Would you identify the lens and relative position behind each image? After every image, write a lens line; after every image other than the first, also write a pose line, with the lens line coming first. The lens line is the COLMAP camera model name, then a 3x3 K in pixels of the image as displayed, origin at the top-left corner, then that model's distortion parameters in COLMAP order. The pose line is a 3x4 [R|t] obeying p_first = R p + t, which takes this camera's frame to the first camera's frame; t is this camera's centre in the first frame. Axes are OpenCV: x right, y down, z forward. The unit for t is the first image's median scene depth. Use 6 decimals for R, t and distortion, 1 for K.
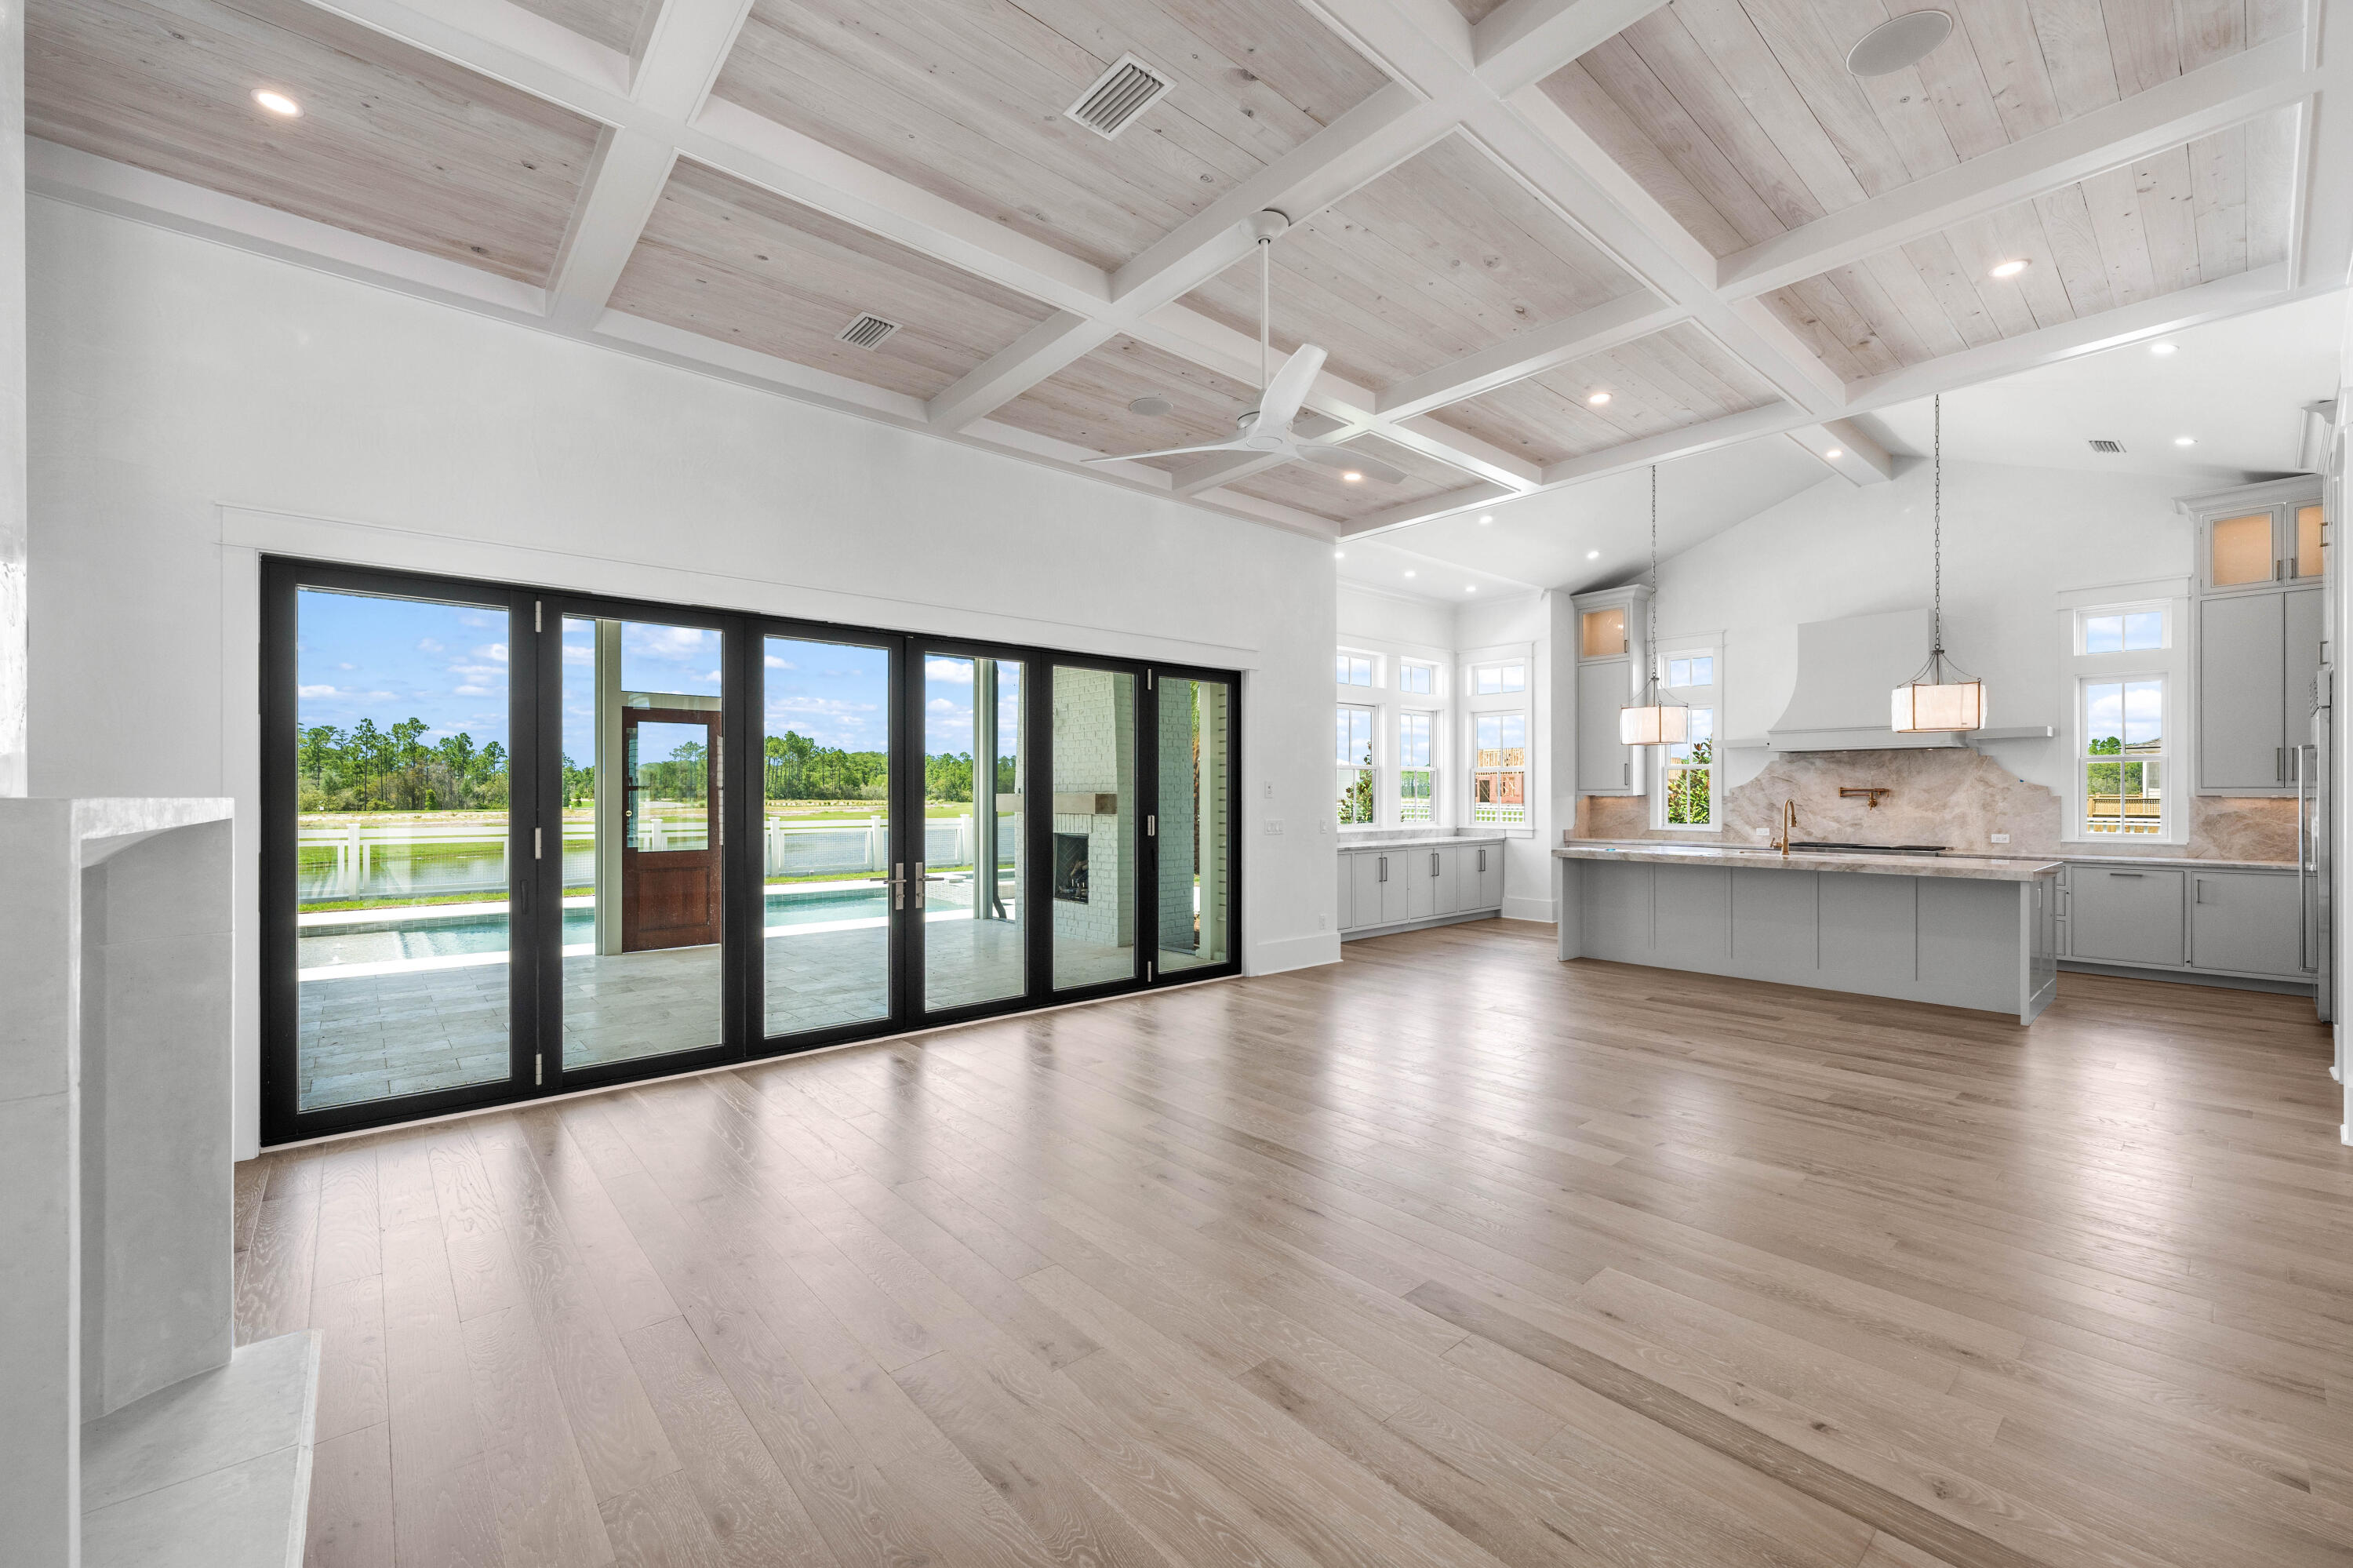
lens RADIAL K [[932.5, 0, 1176.9], [0, 932.5, 795.7], [0, 0, 1]] dist [-0.001946, 0.000668]
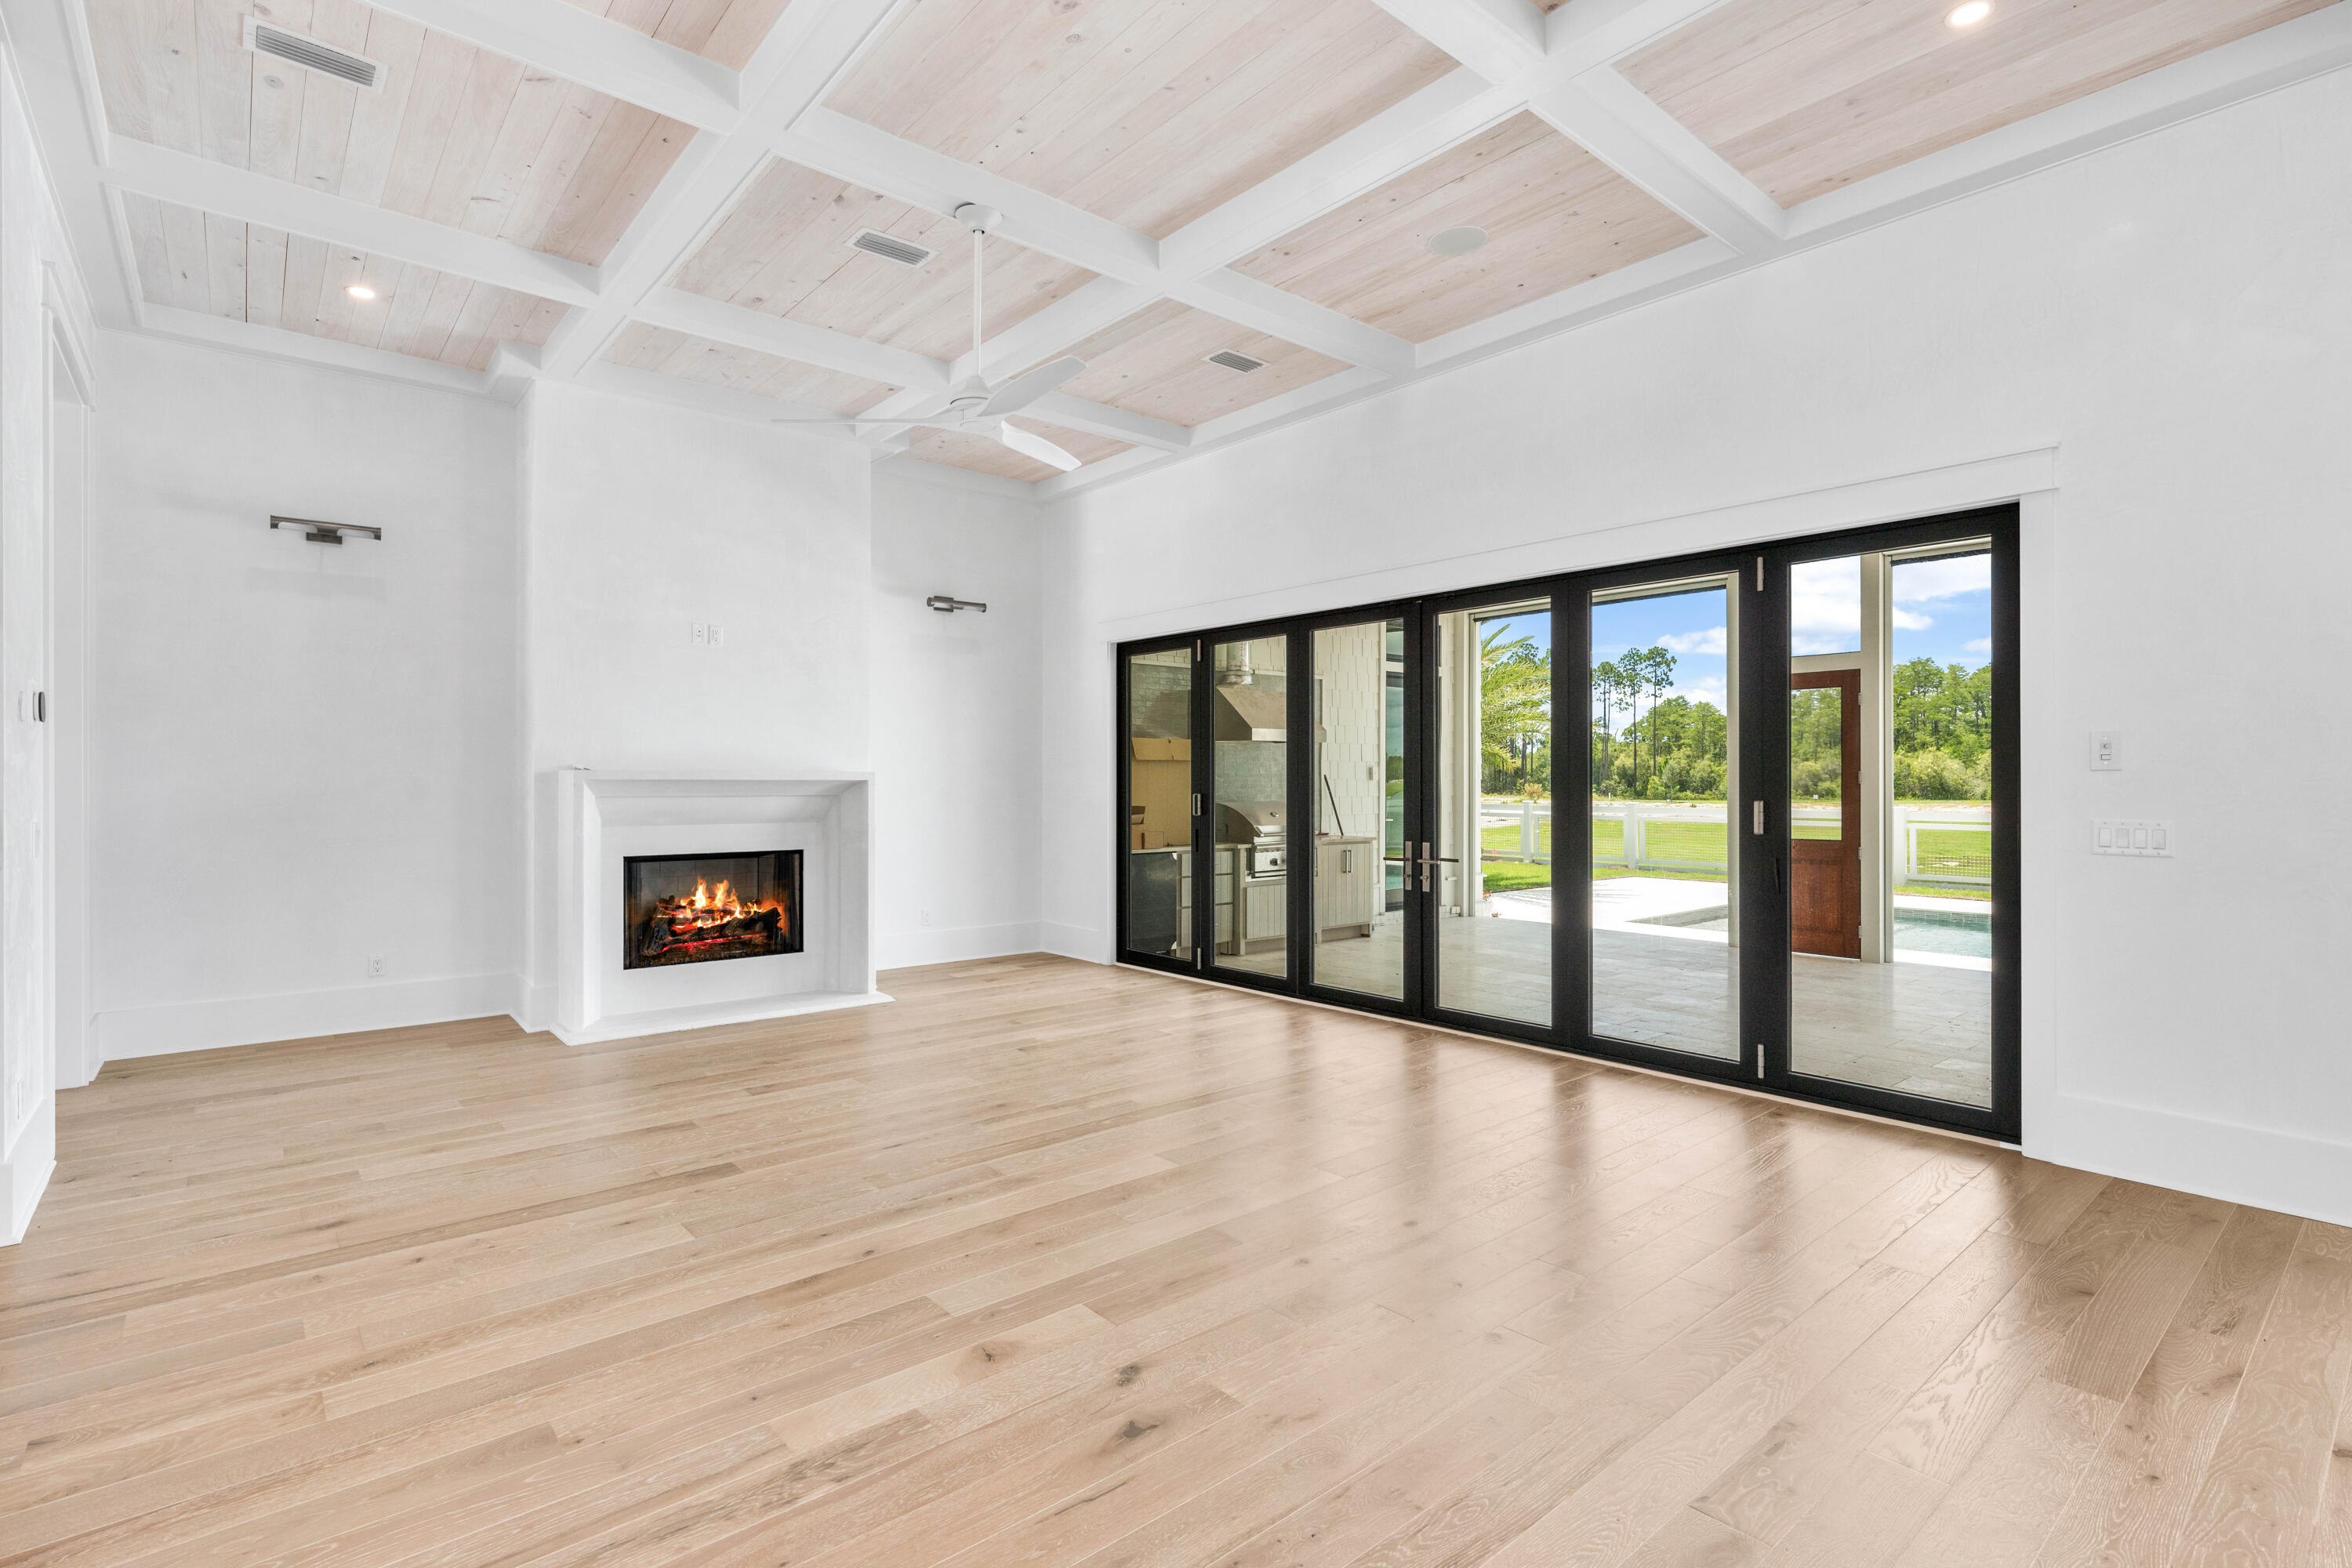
lens RADIAL K [[1086.2, 0, 1181.4], [0, 1086.2, 783.6], [0, 0, 1]] dist [0.004613, -0.000942]
pose [[0.008311, 0.002565, -0.999962, 0.892023], [-0.000189, 0.999997, 0.002564, 0.011072], [0.999965, 0.000167, 0.008311, 0.829501]]
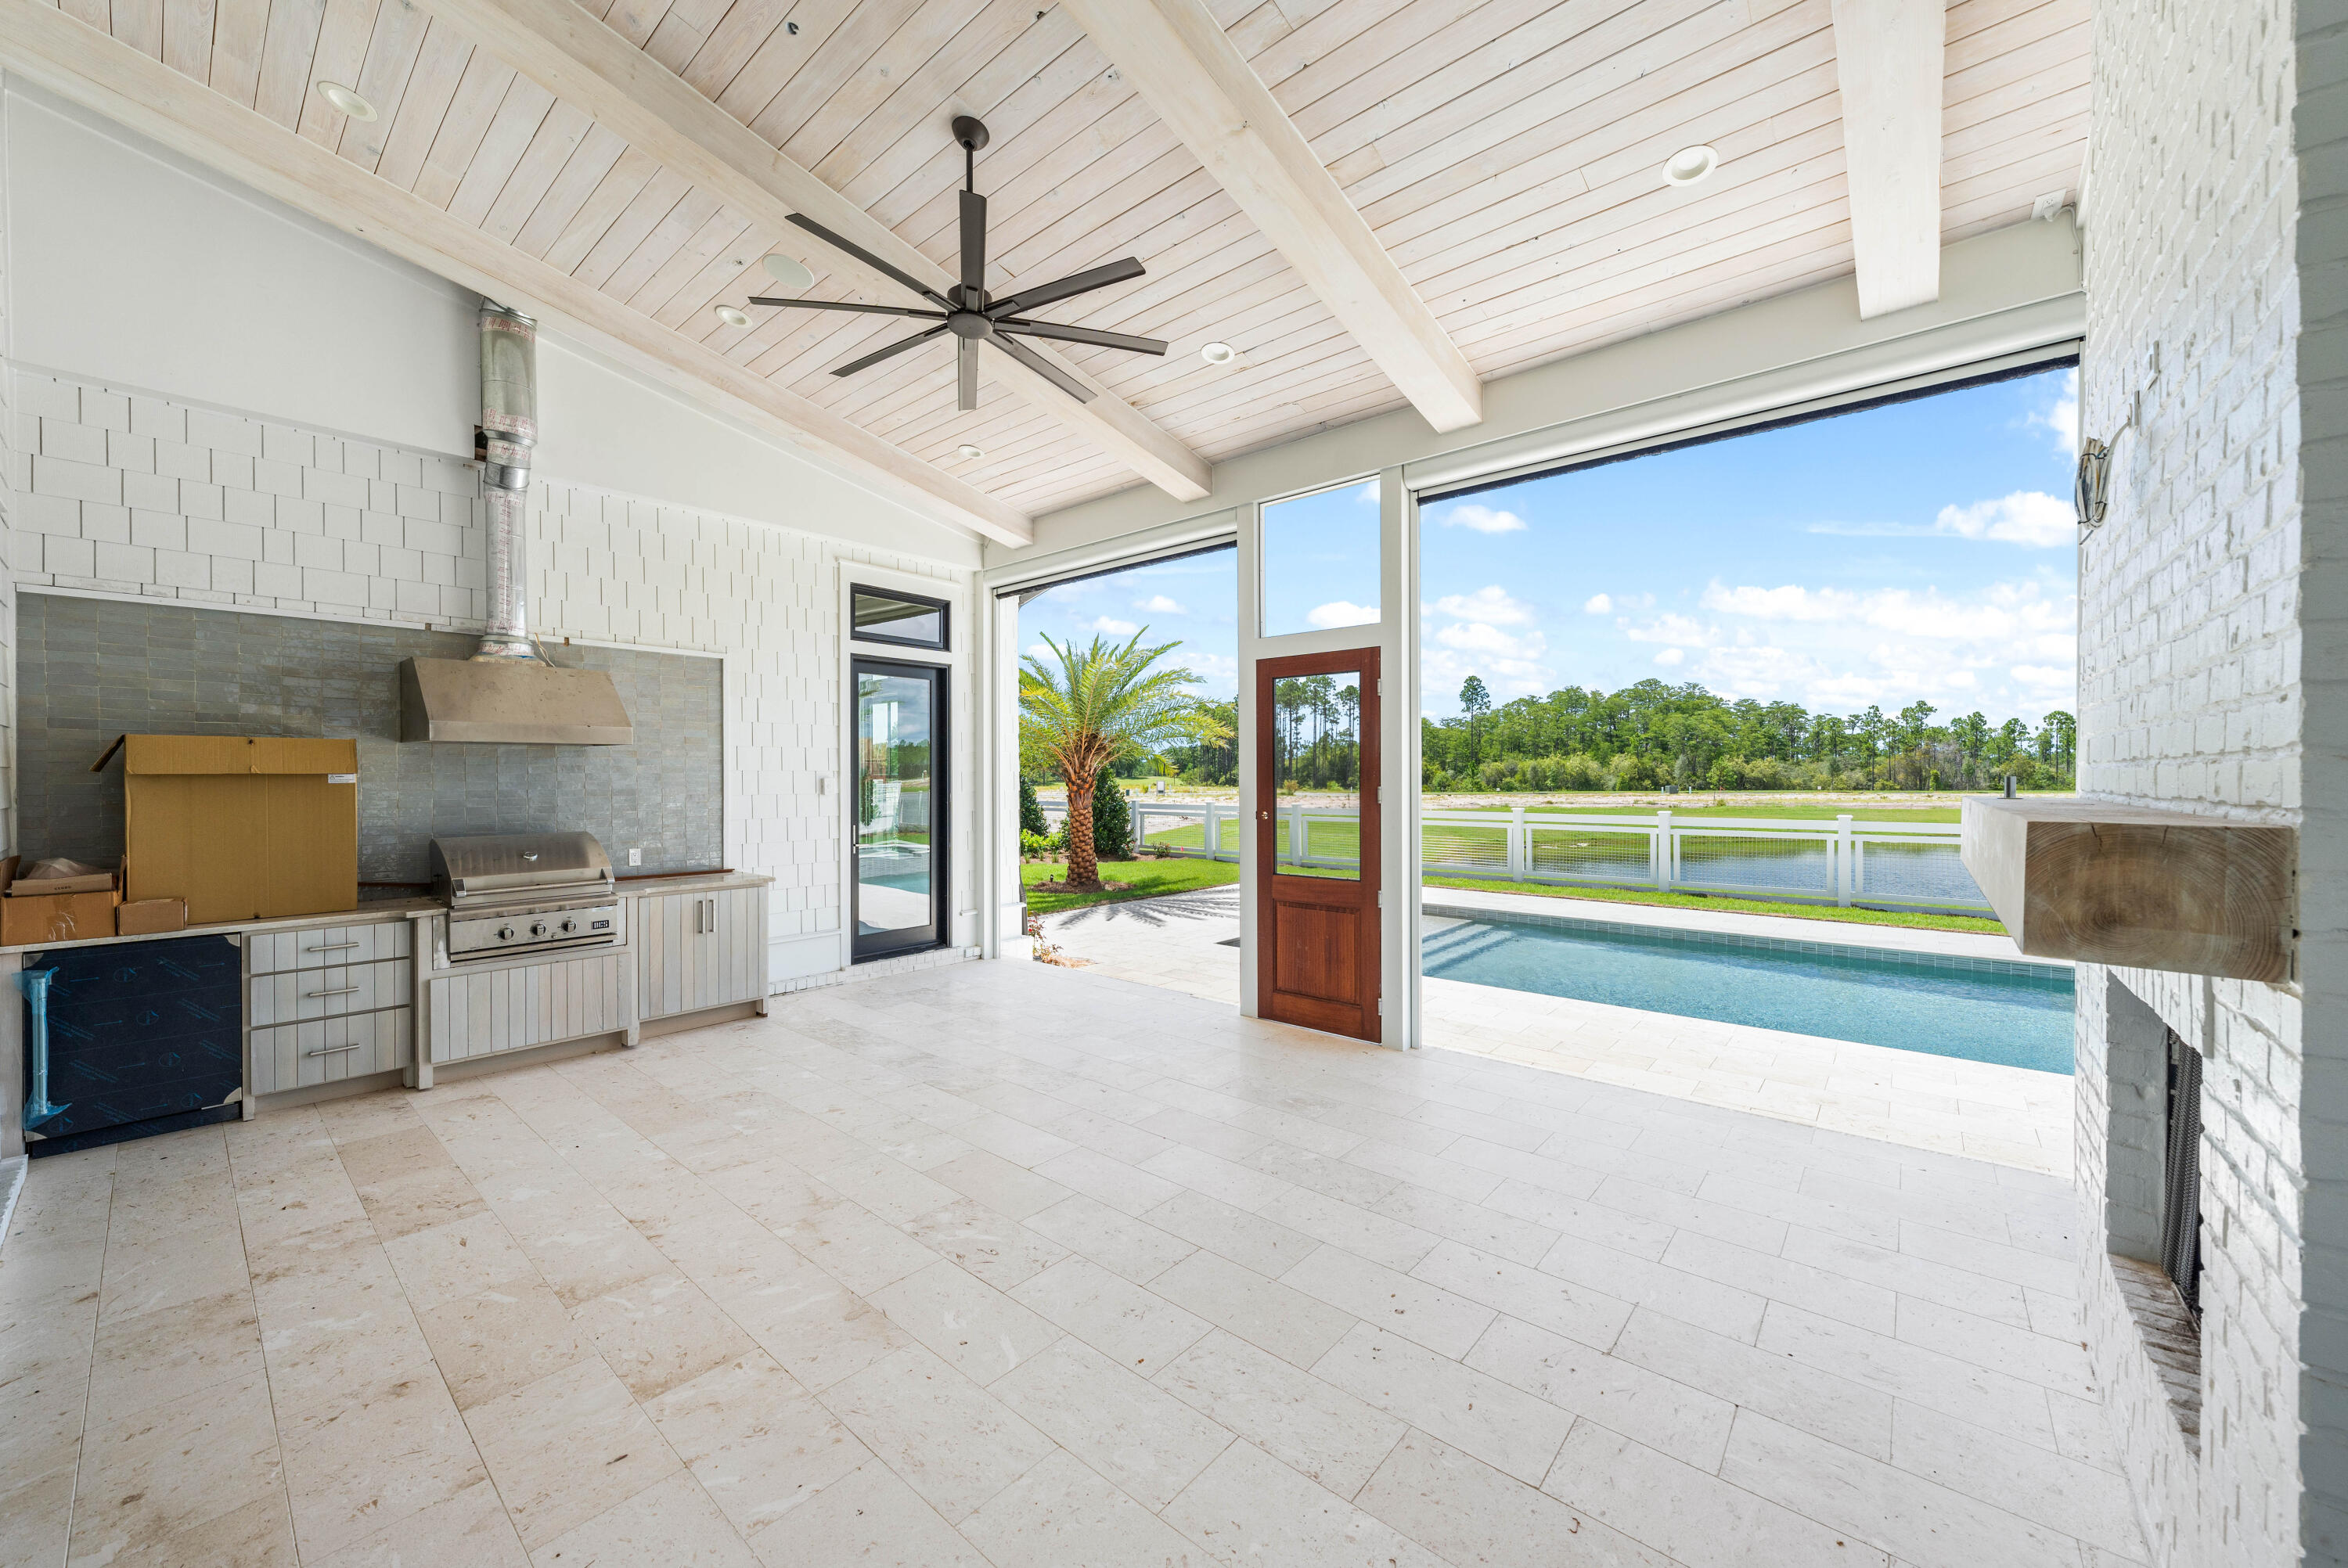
lens RADIAL K [[862.4, 0, 1163.8], [0, 862.4, 776.7], [0, 0, 1]] dist [0.006251, 0.000077]
pose [[0.159118, -0.000951, -0.987259, 0.049256], [0.001844, 0.999998, -0.000666, -0.017922], [0.987258, -0.001715, 0.159119, 1.578087]]
